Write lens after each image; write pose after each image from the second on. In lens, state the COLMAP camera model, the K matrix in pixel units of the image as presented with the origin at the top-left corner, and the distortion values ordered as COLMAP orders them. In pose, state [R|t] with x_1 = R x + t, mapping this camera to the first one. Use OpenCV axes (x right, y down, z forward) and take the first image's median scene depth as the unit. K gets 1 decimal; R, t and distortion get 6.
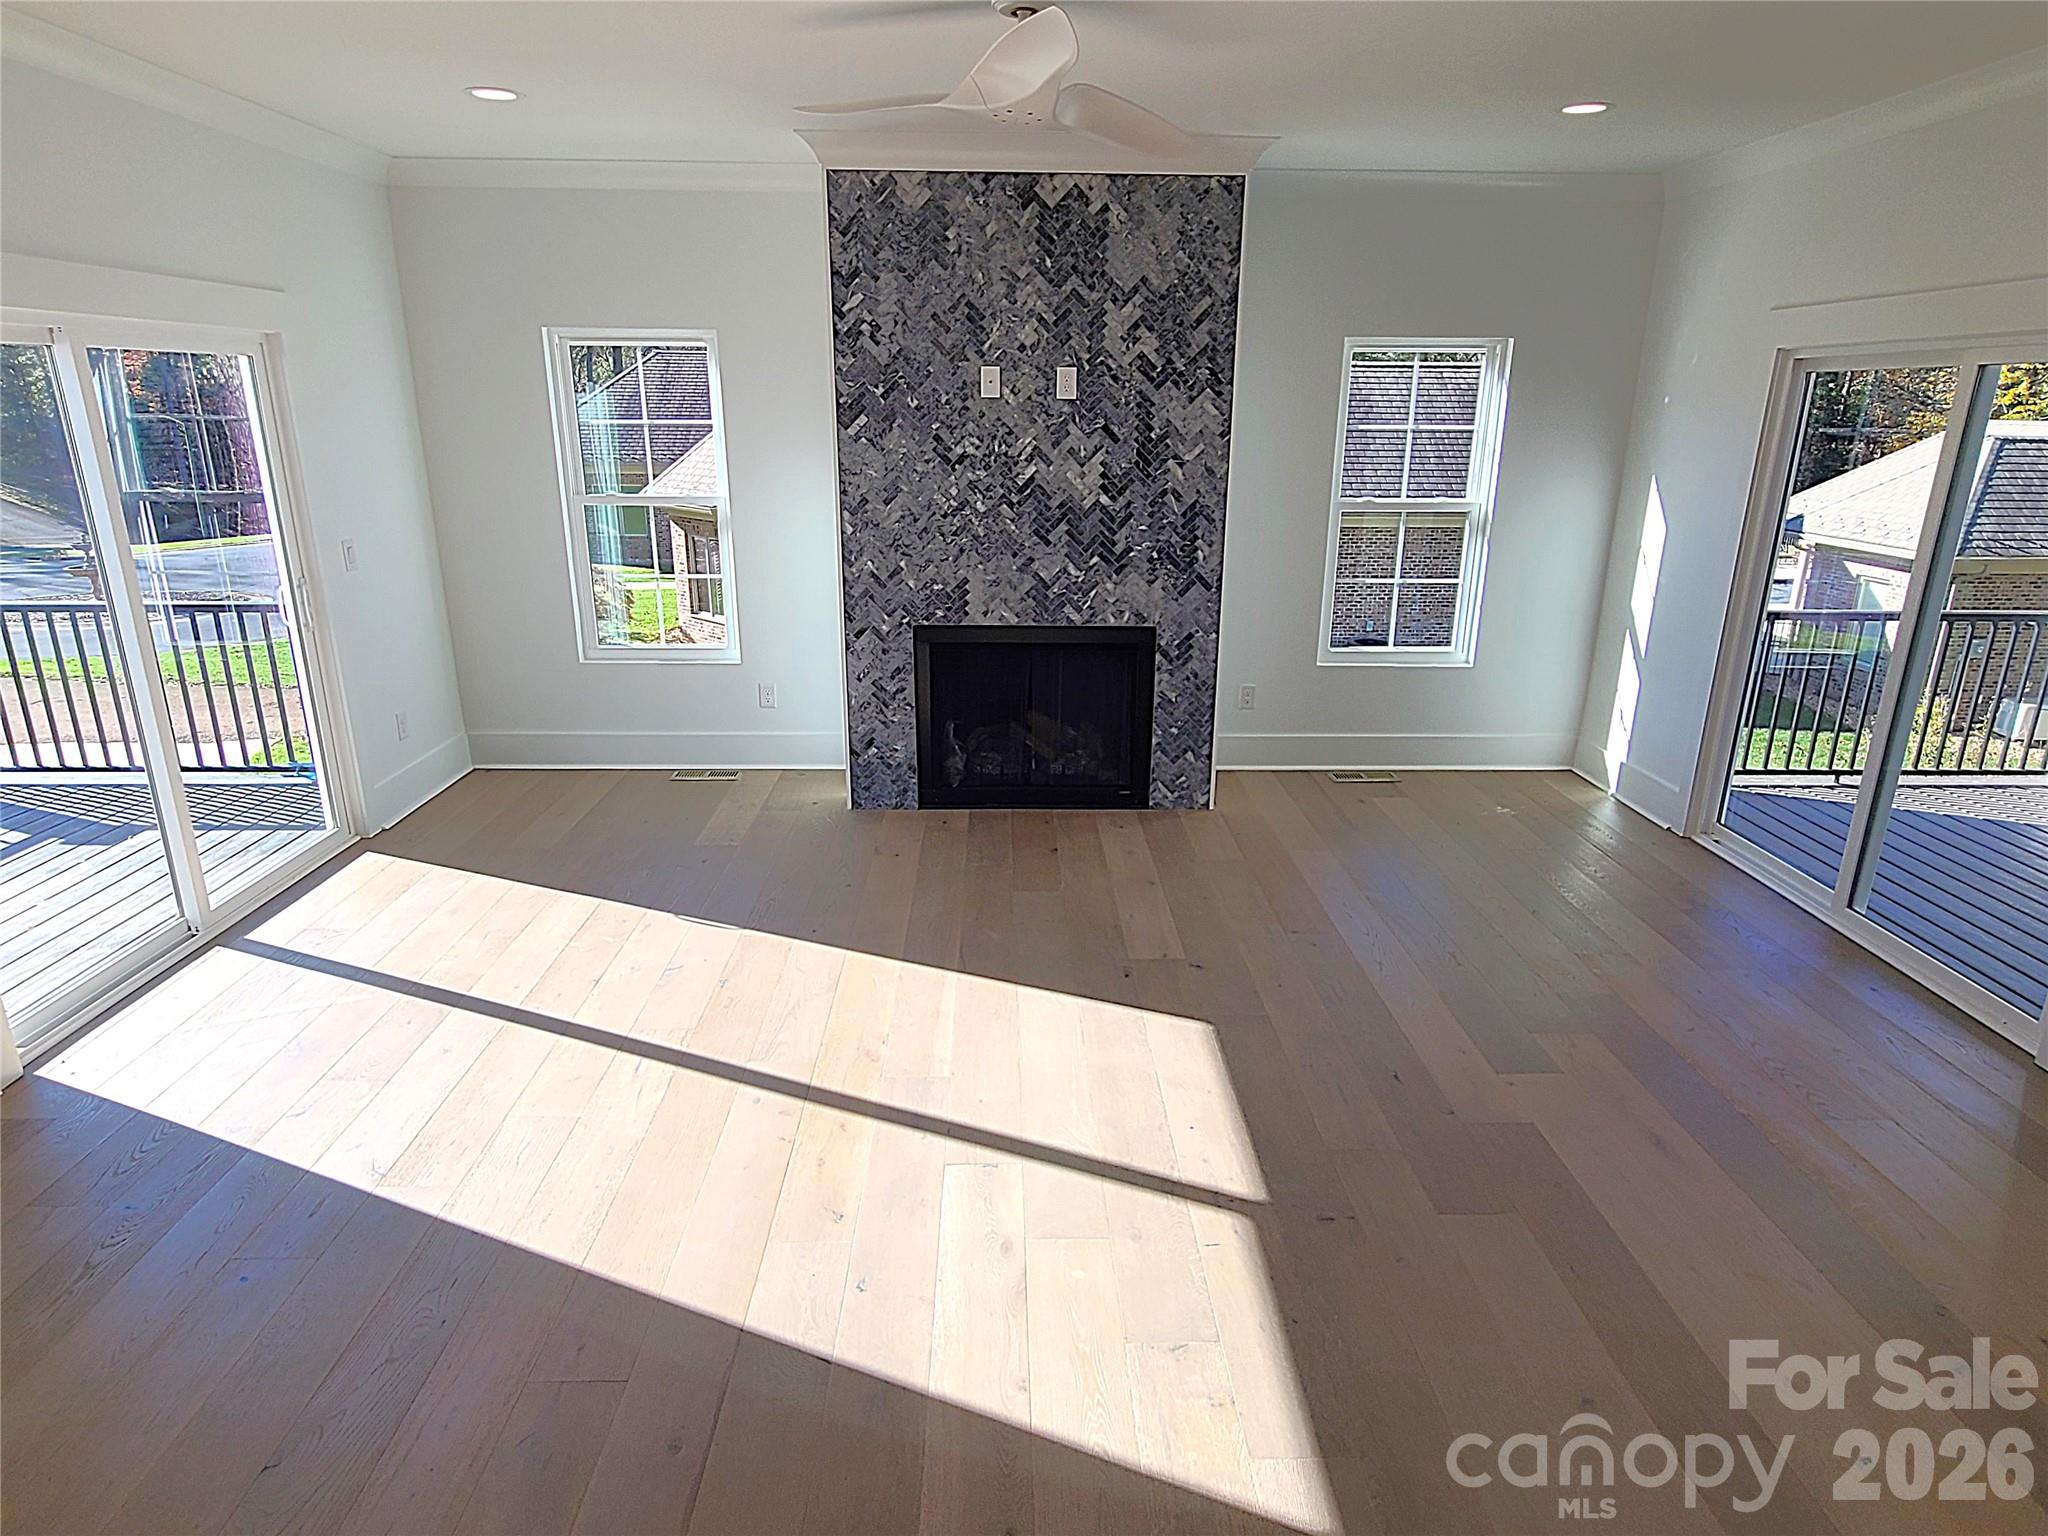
lens RADIAL K [[1141.9, 0, 1027.4], [0, 1141.9, 777.3], [0, 0, 1]] dist [0.001532, 0.000288]
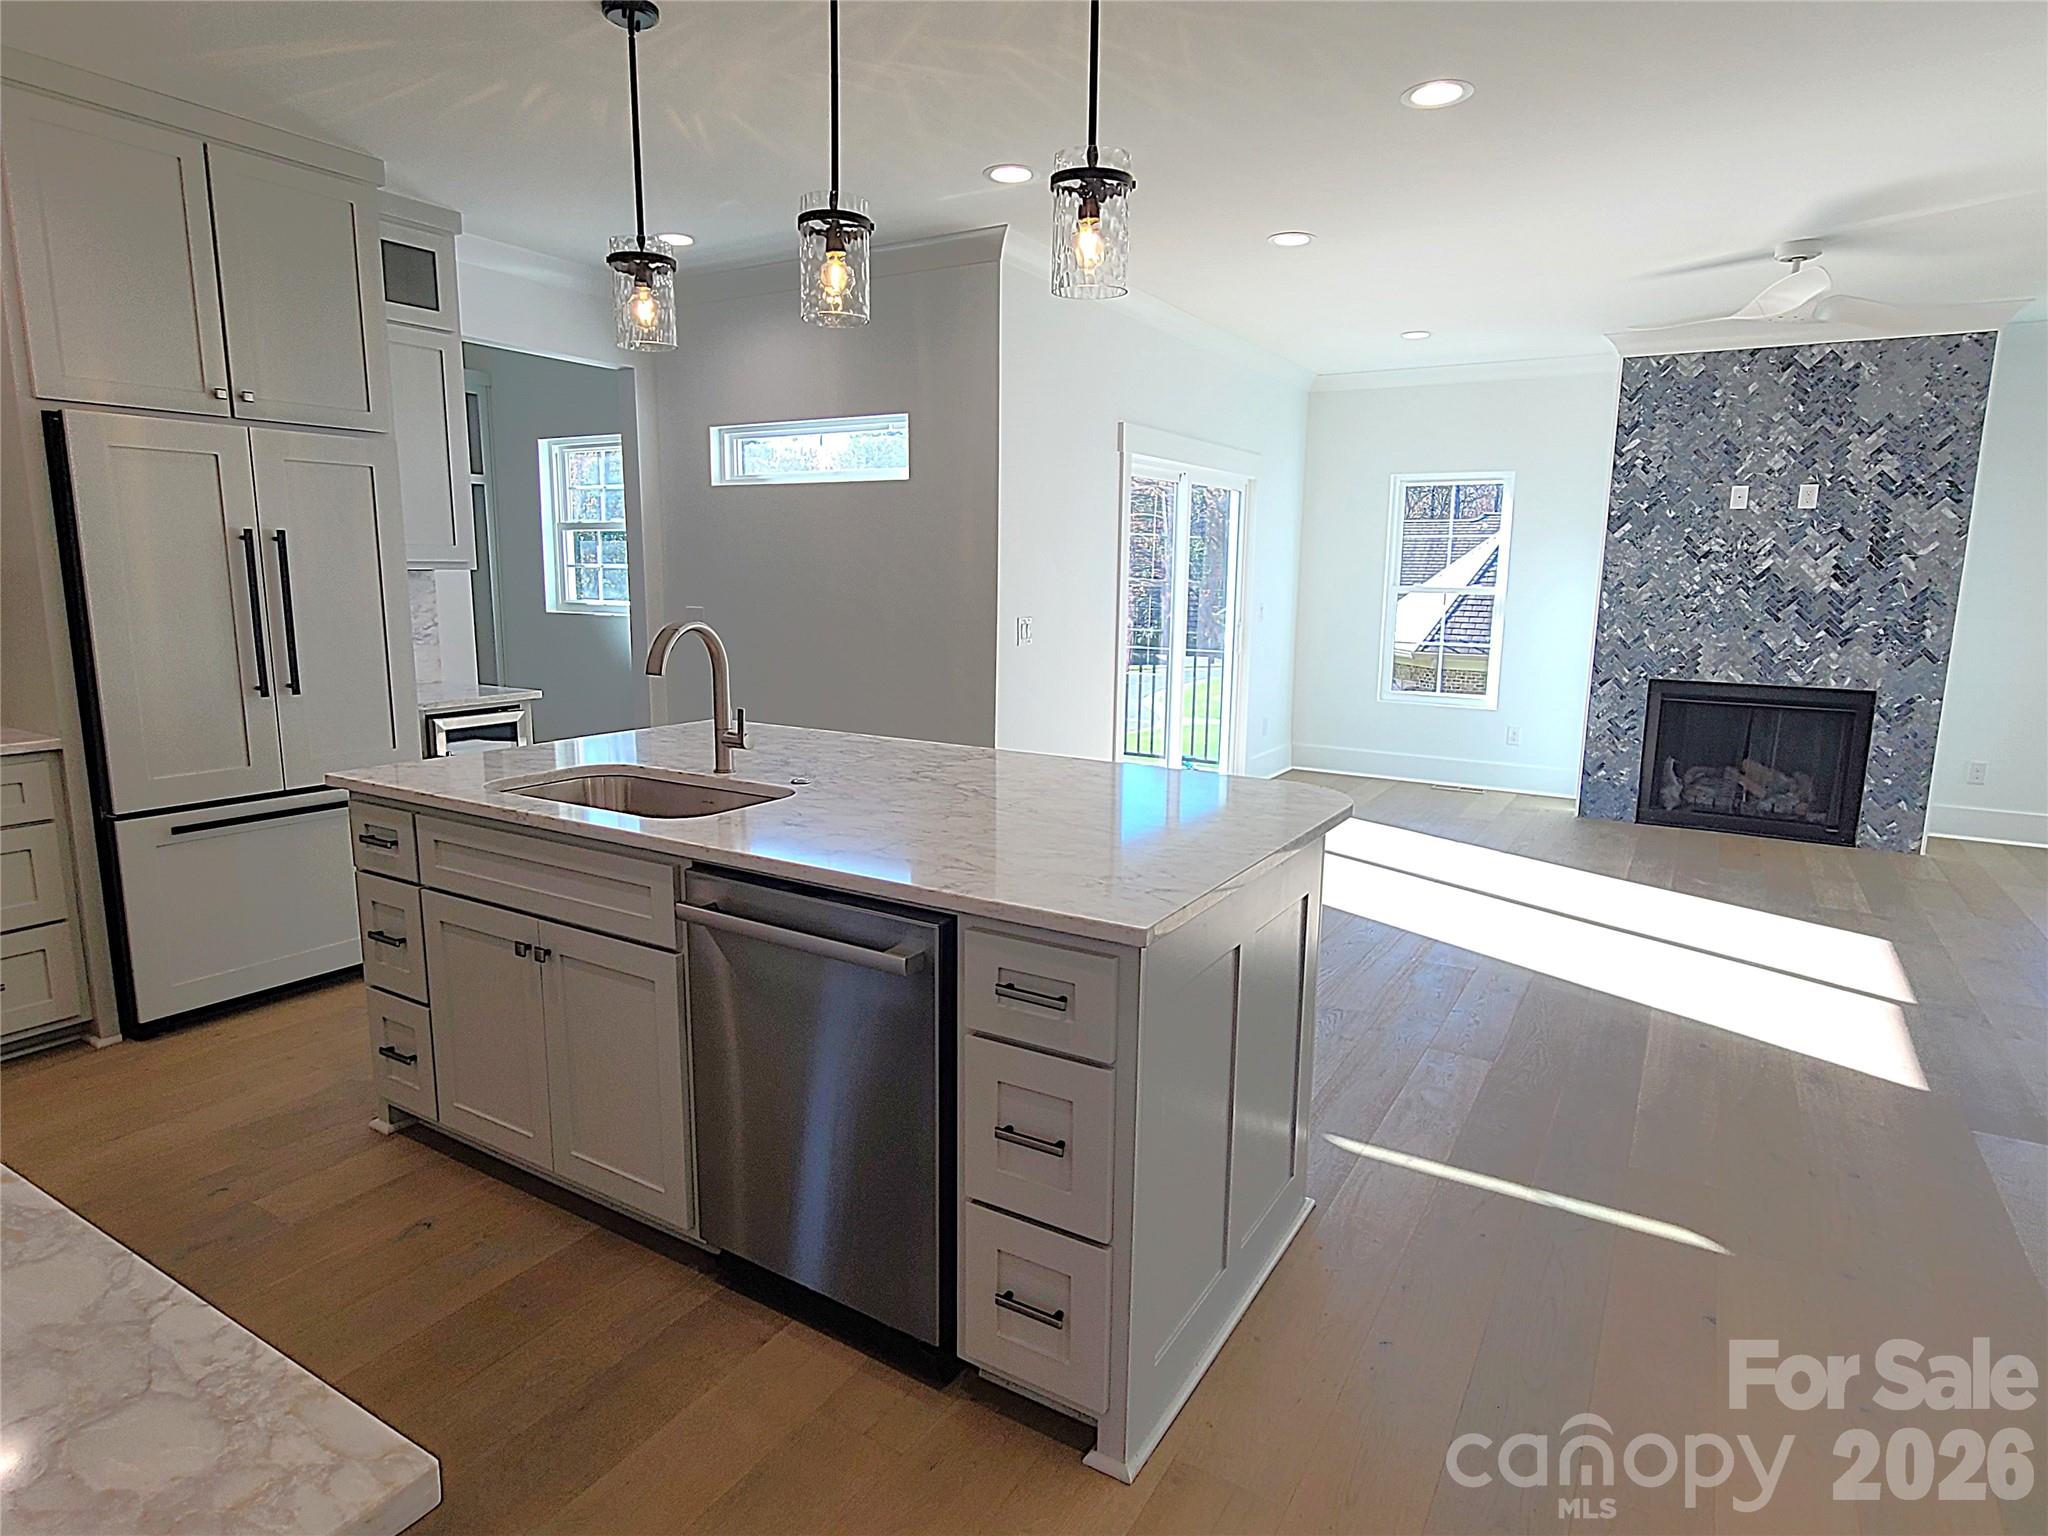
lens RADIAL K [[1141.9, 0, 1039.4], [0, 1141.9, 770.8], [0, 0, 1]] dist [0.001532, 0.000288]
pose [[0.848751, 0.095056, -0.520180, -0.001757], [-0.168774, 0.980956, -0.096123, 0.224967], [0.501136, 0.169378, 0.848630, -0.468734]]
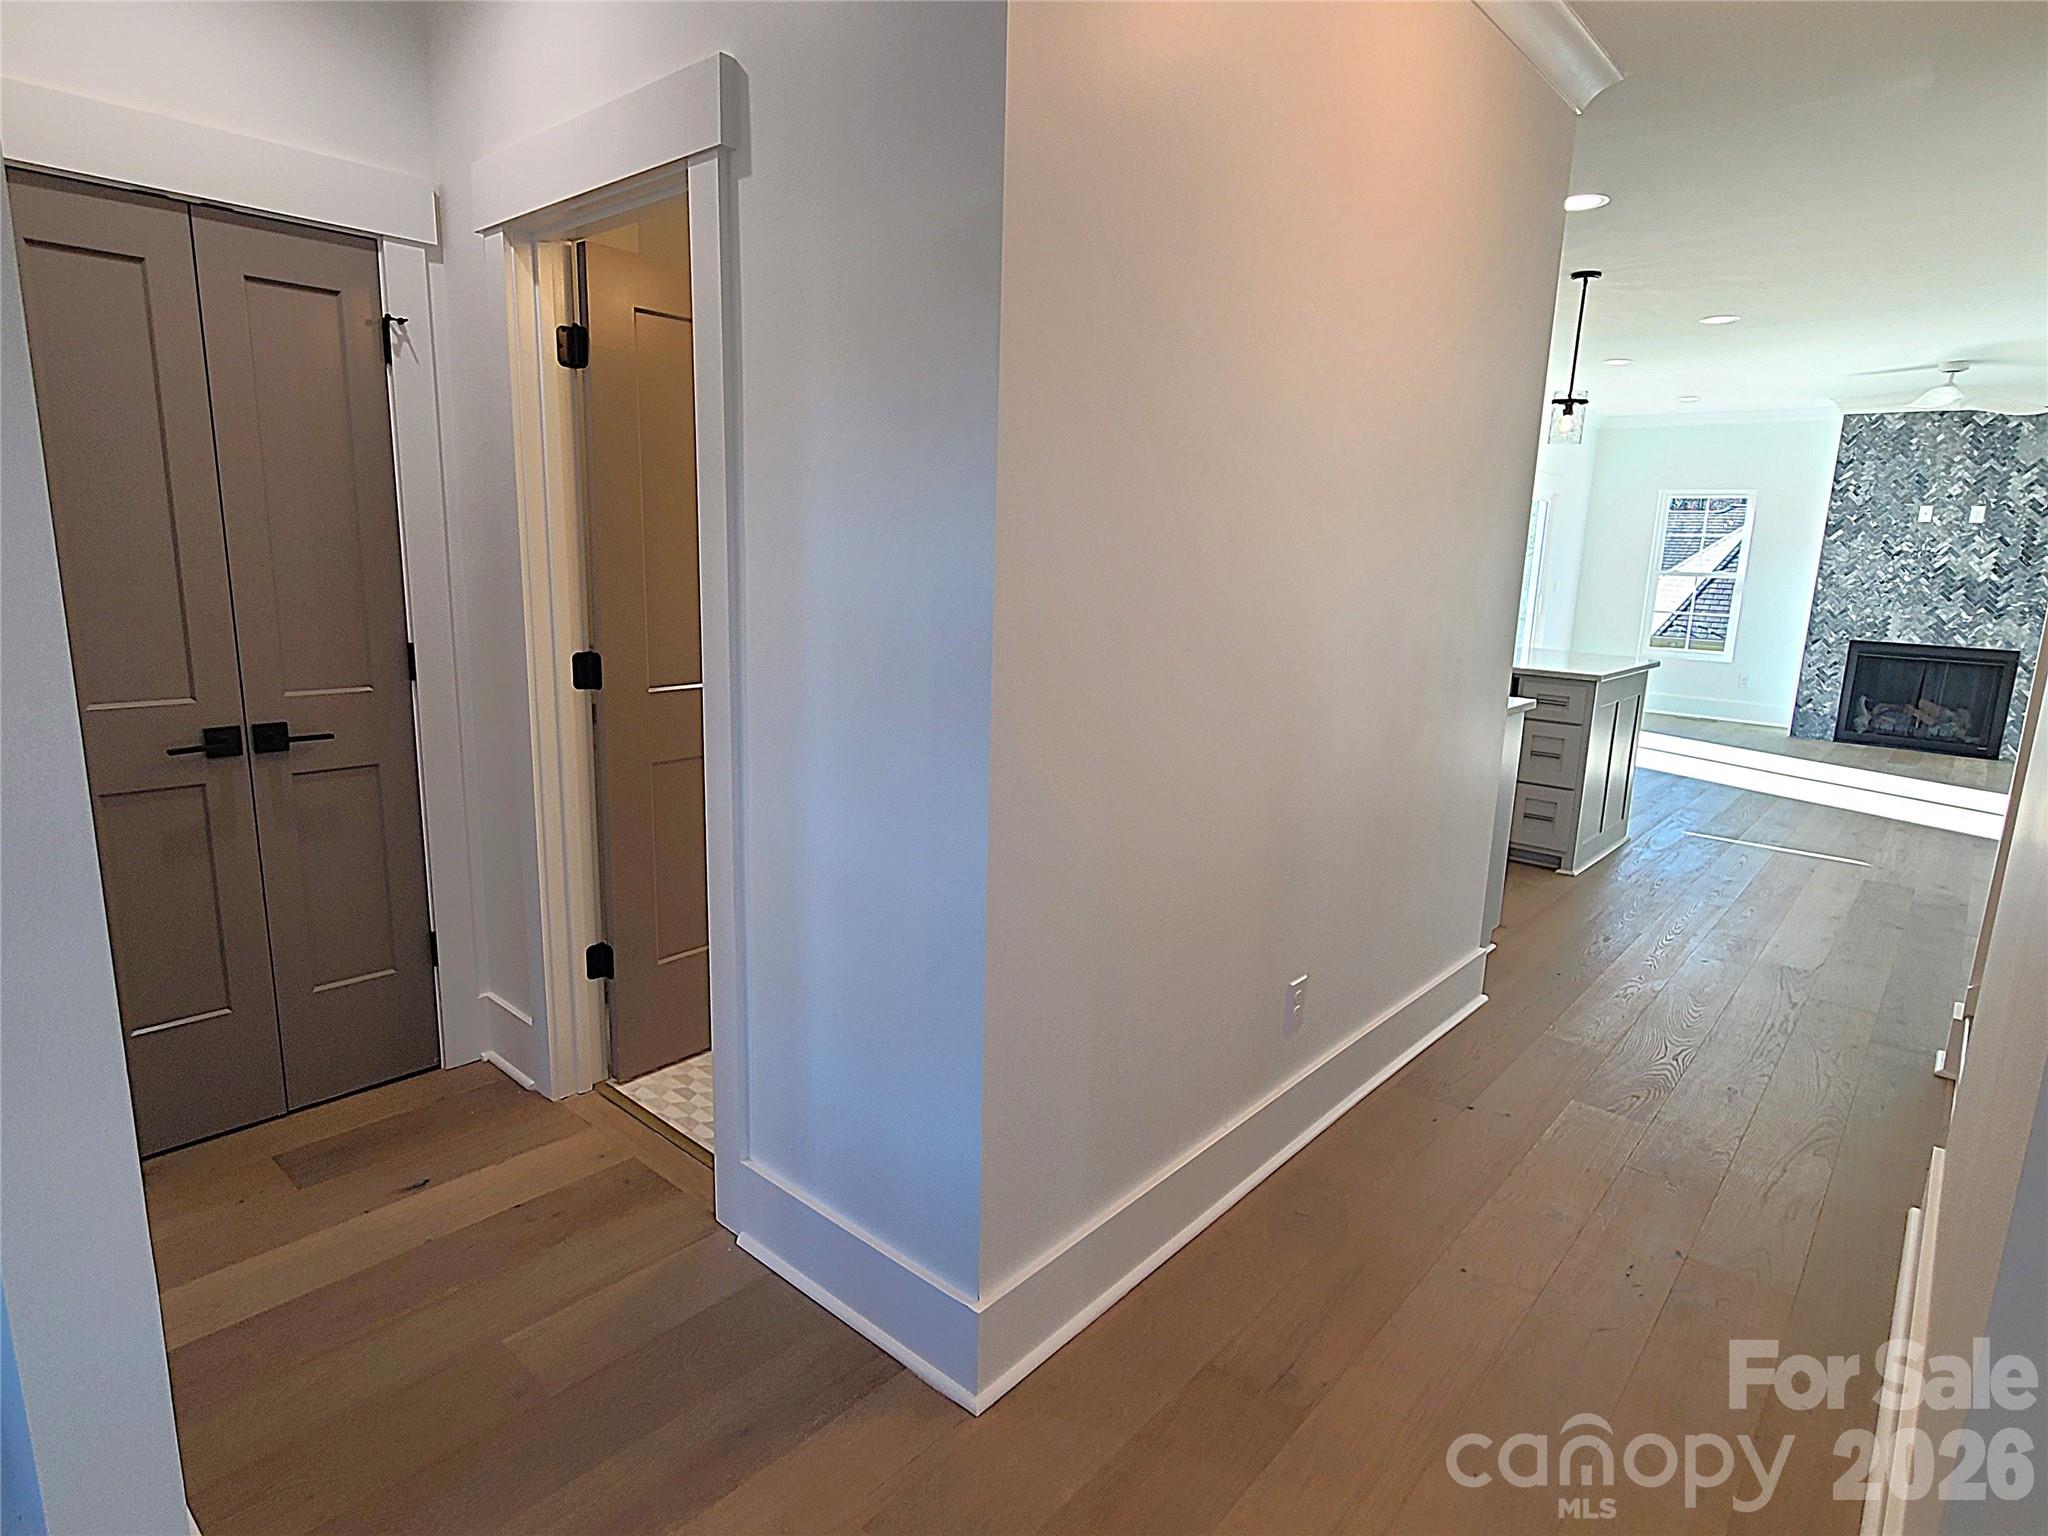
lens RADIAL K [[1141.9, 0, 1024.4], [0, 1141.9, 769.1], [0, 0, 1]] dist [0.001532, 0.000288]
pose [[0.741929, 0.148144, -0.653908, 0.159048], [-0.233501, 0.971320, -0.044878, 0.493493], [0.628505, 0.185985, 0.755242, -1.278316]]
